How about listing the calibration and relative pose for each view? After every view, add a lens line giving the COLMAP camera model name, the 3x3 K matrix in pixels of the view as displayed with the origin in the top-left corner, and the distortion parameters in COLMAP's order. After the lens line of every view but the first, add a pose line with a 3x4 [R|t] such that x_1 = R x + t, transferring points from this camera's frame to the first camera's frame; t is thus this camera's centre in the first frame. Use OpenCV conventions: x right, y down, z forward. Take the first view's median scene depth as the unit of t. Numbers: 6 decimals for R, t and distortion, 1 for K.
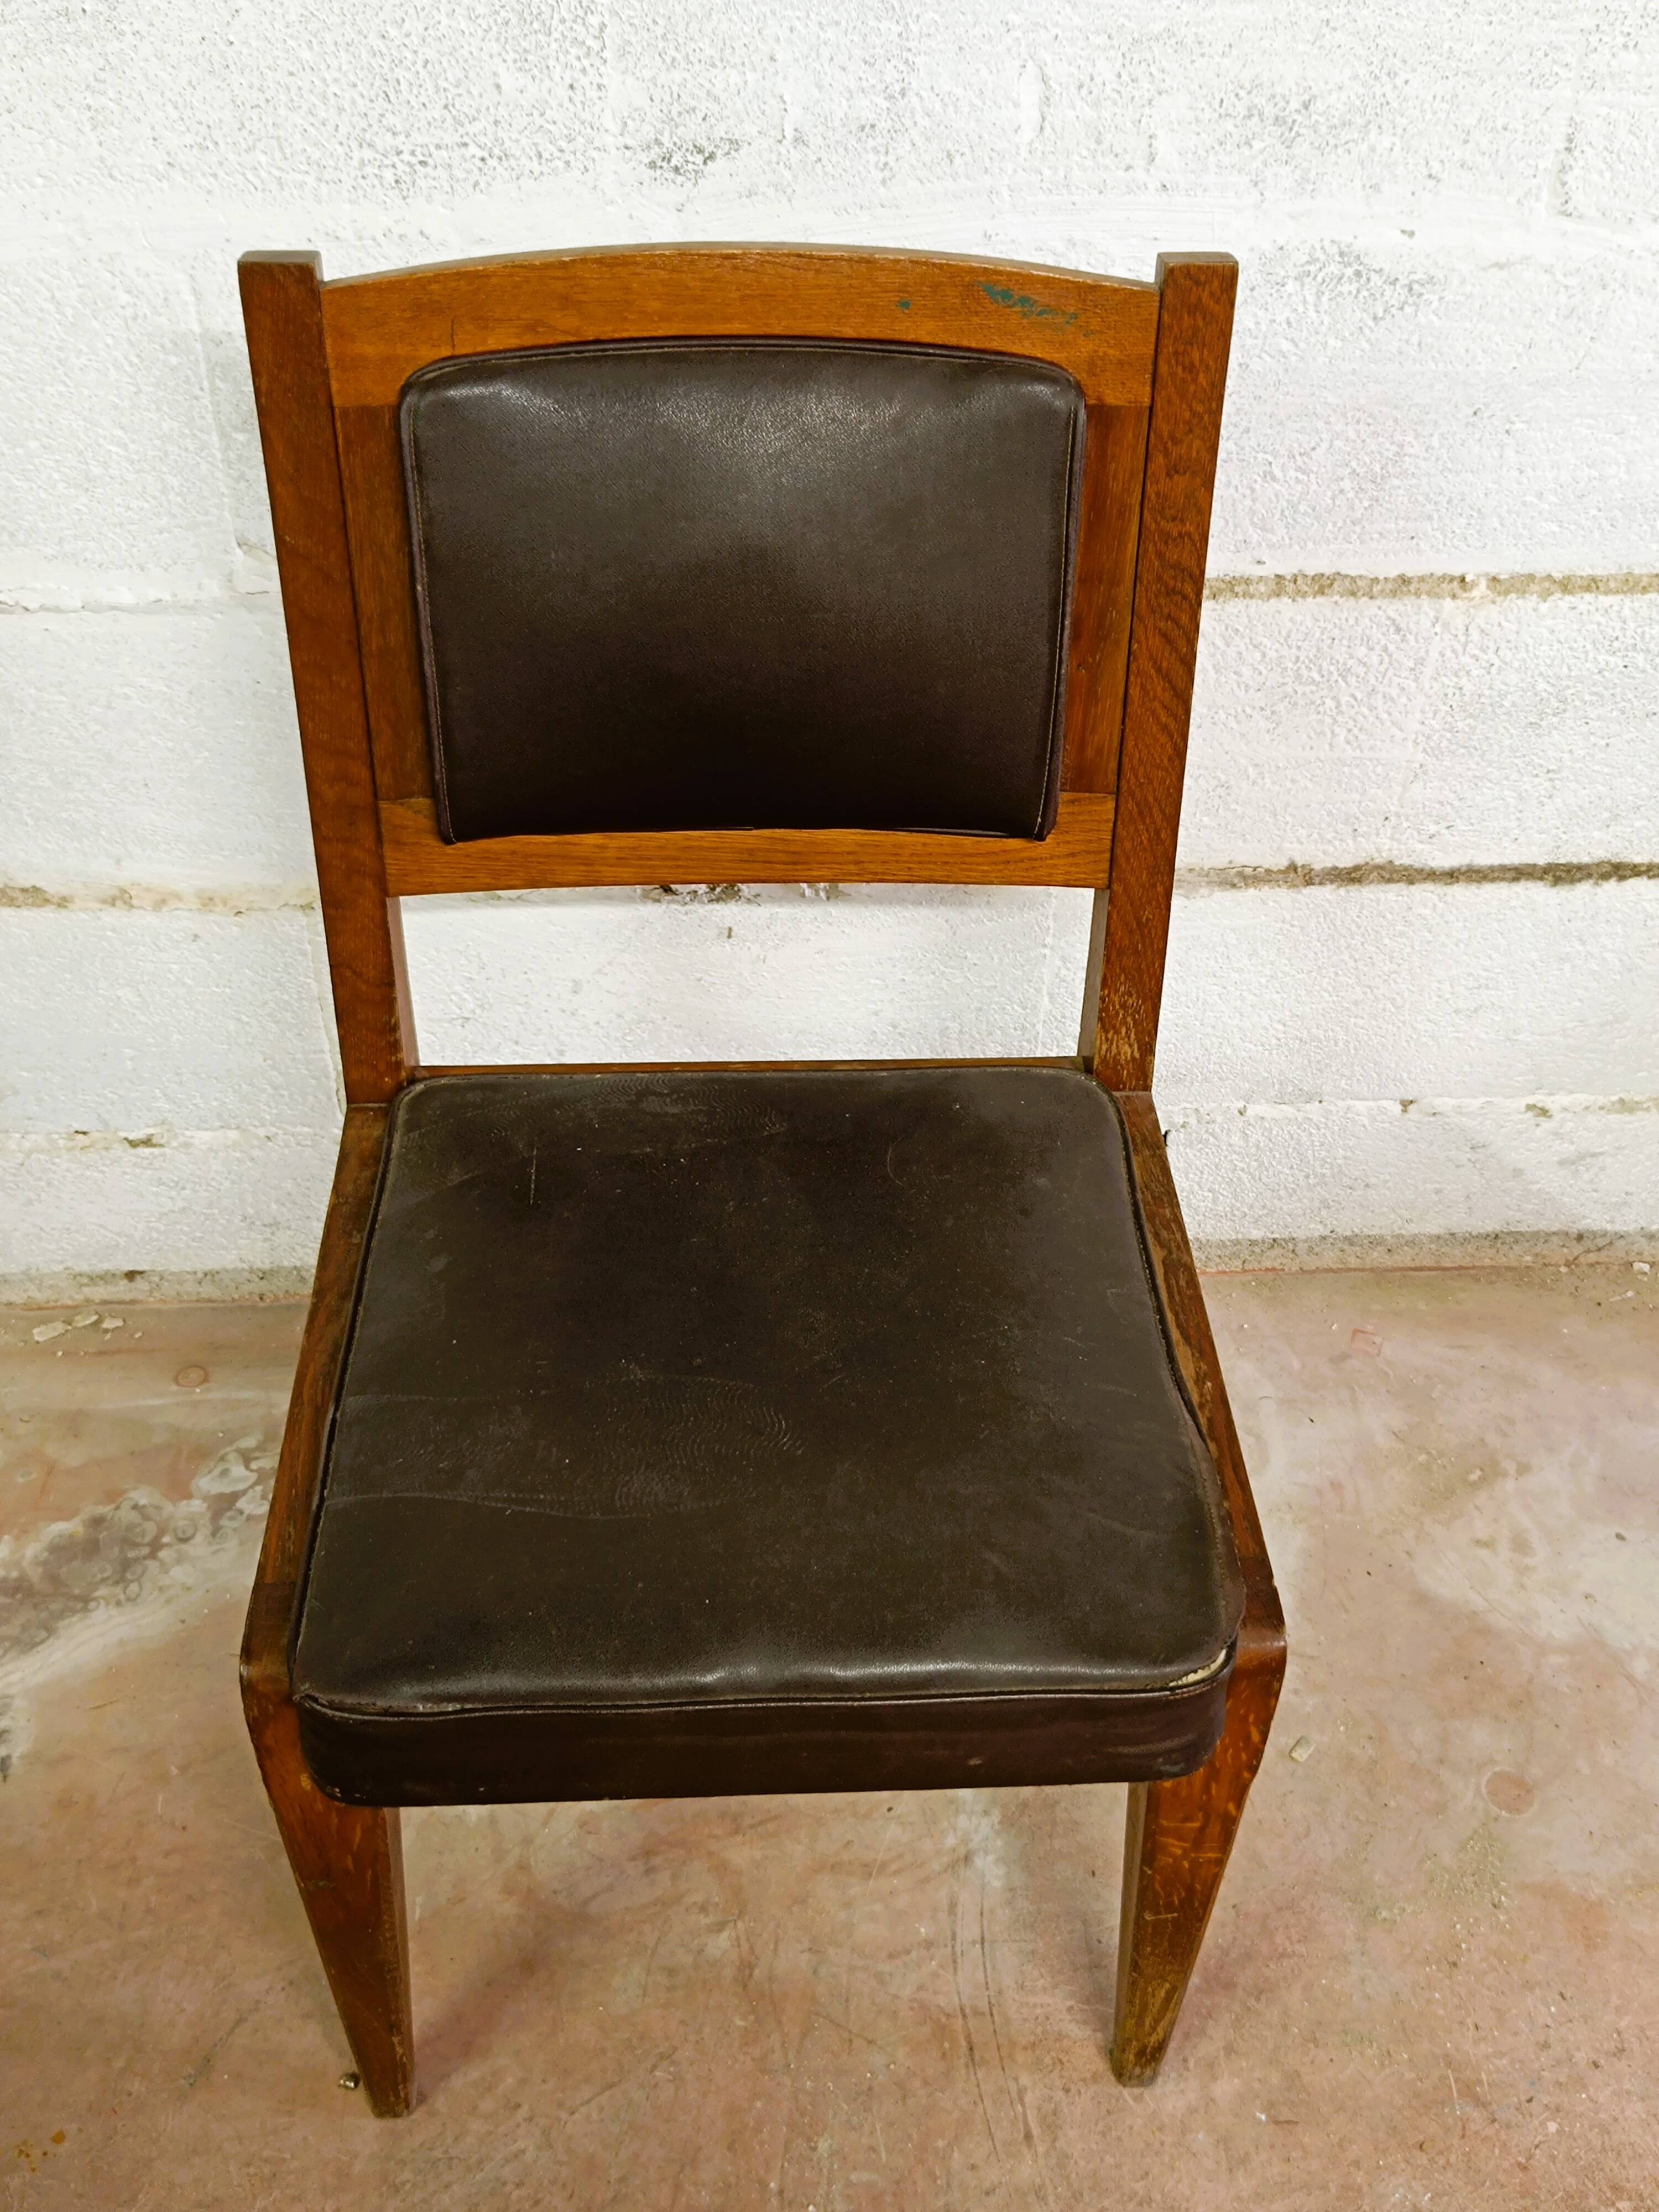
lens RADIAL K [[2092.5, 0, 828.9], [0, 2092.5, 1089.8], [0, 0, 1]] dist [0.007673, 0.000000]
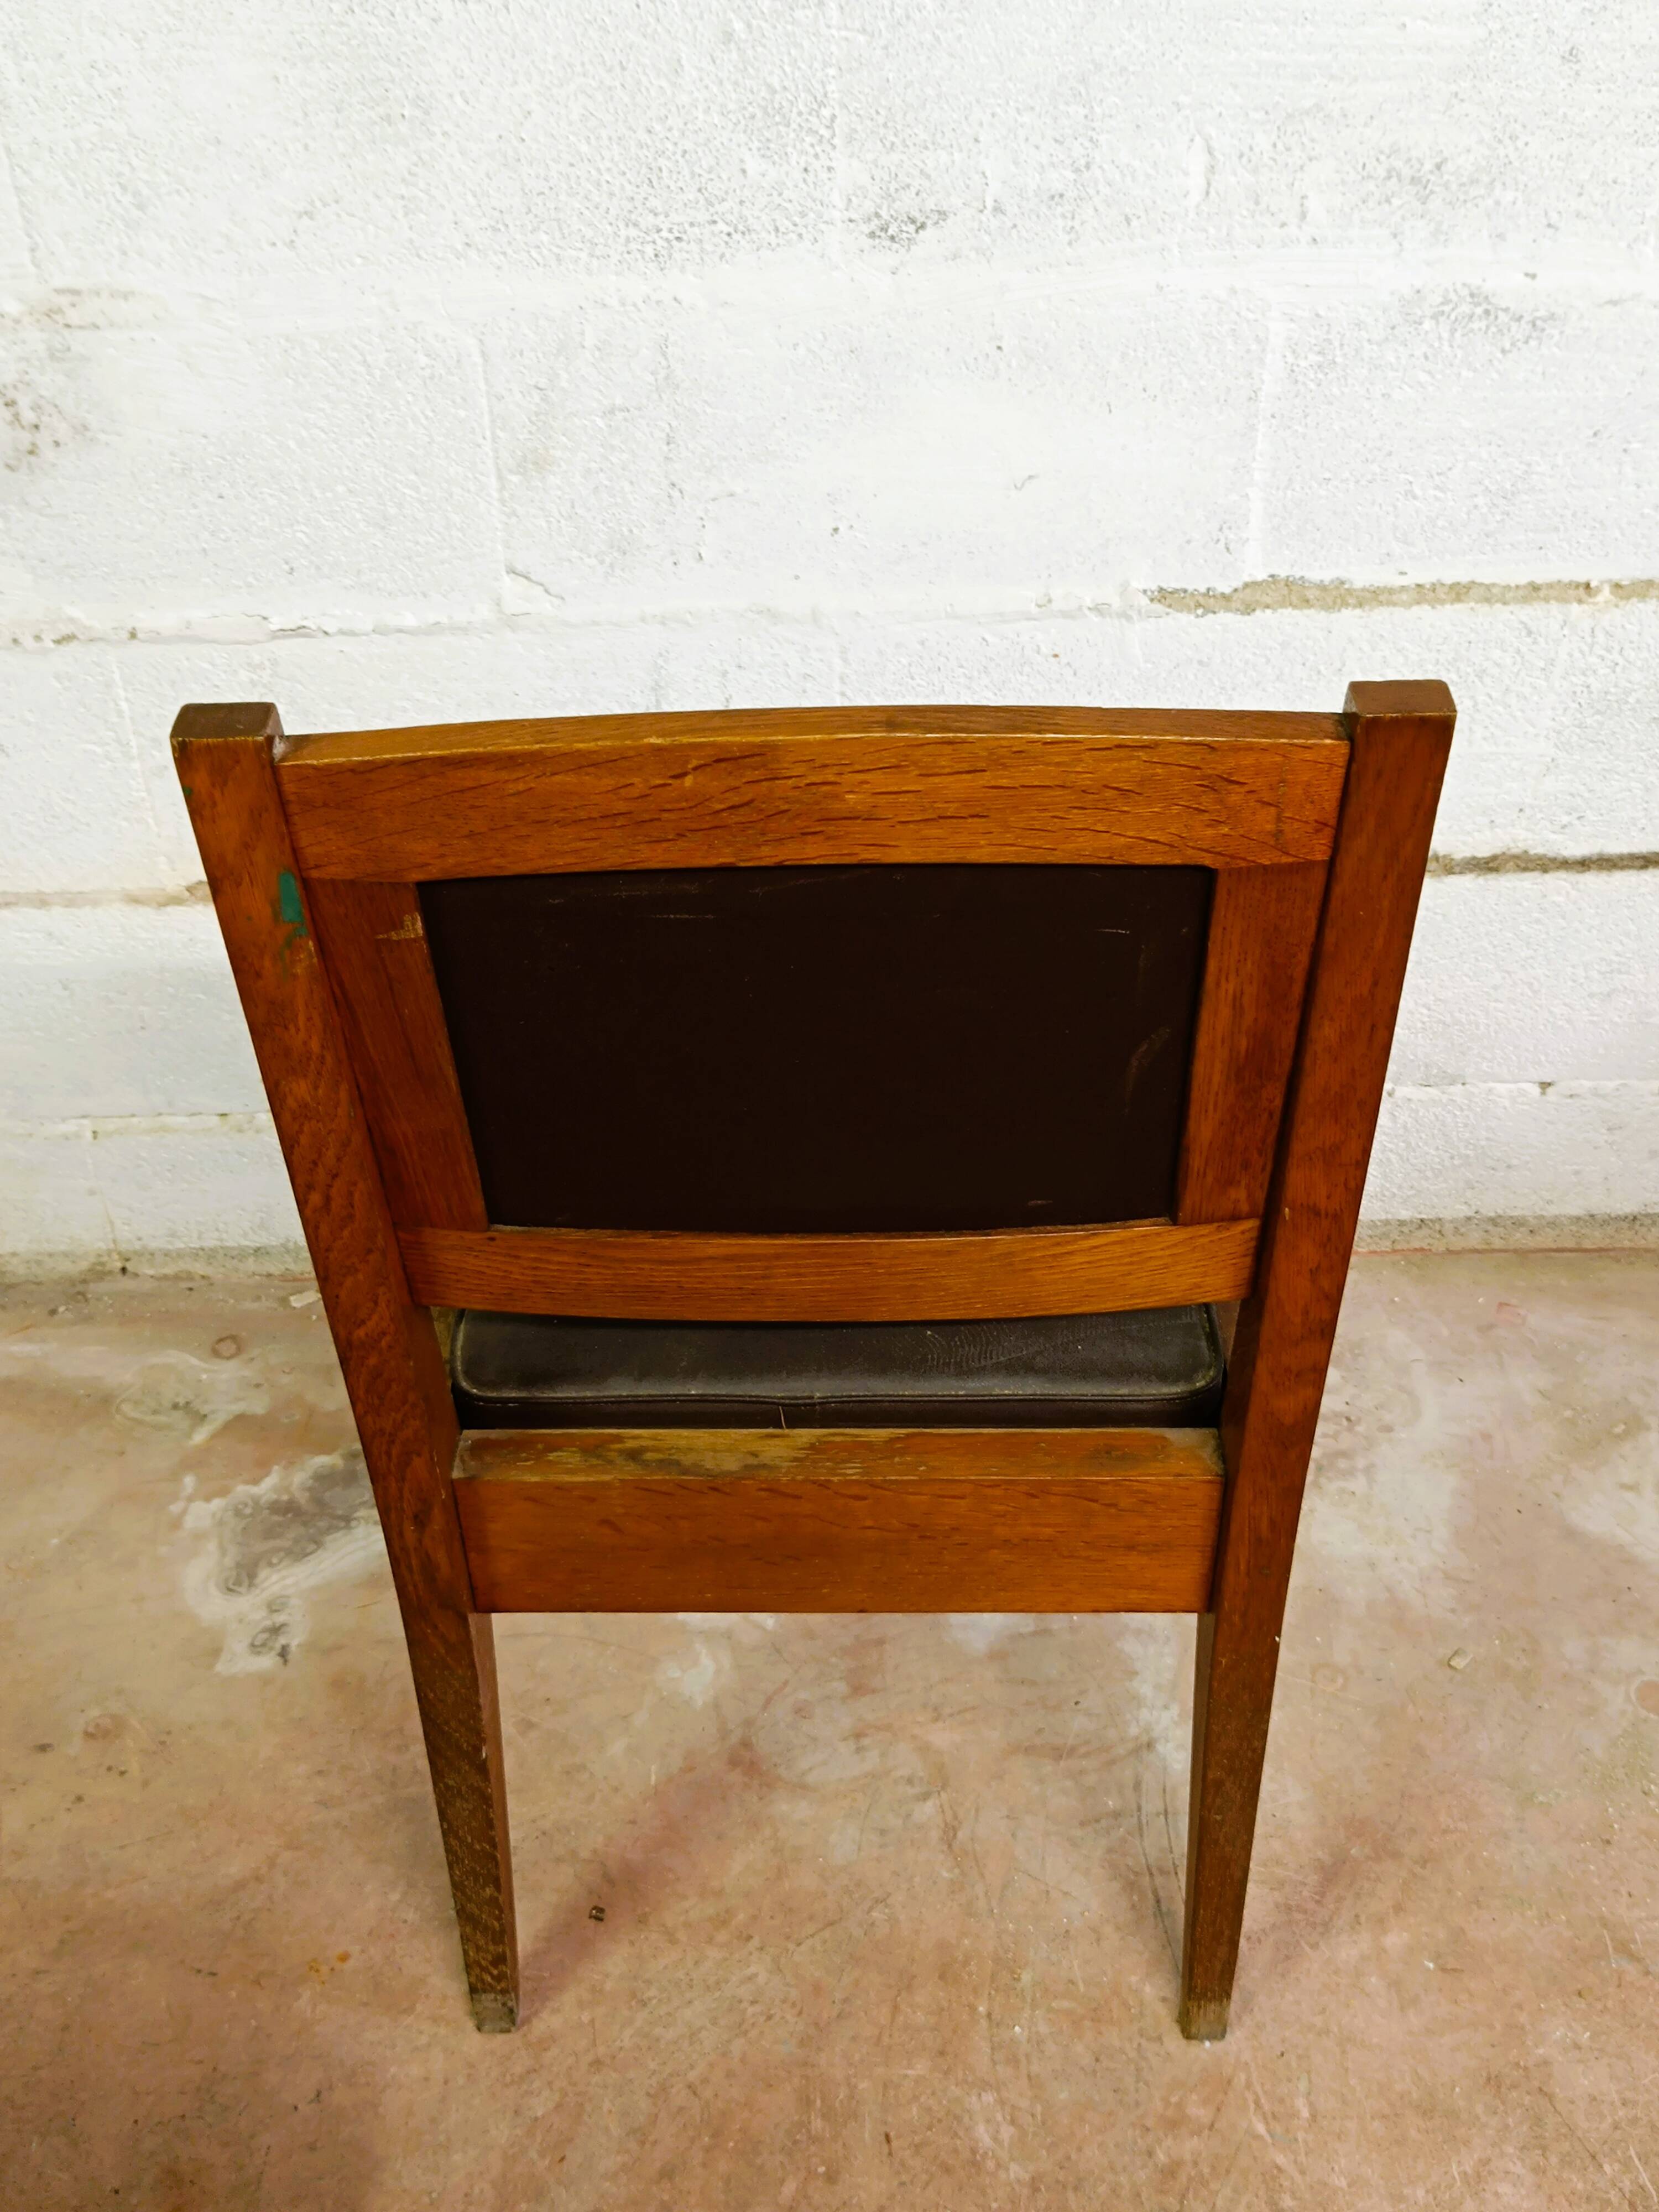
lens RADIAL K [[2092.5, 0, 809.3], [0, 2092.5, 1111.2], [0, 0, 1]] dist [0.007673, 0.000000]
pose [[0.997757, -0.003801, -0.066835, -0.038751], [-0.000321, 0.998103, -0.061565, 0.109230], [0.066942, 0.061448, 0.995863, -0.126776]]
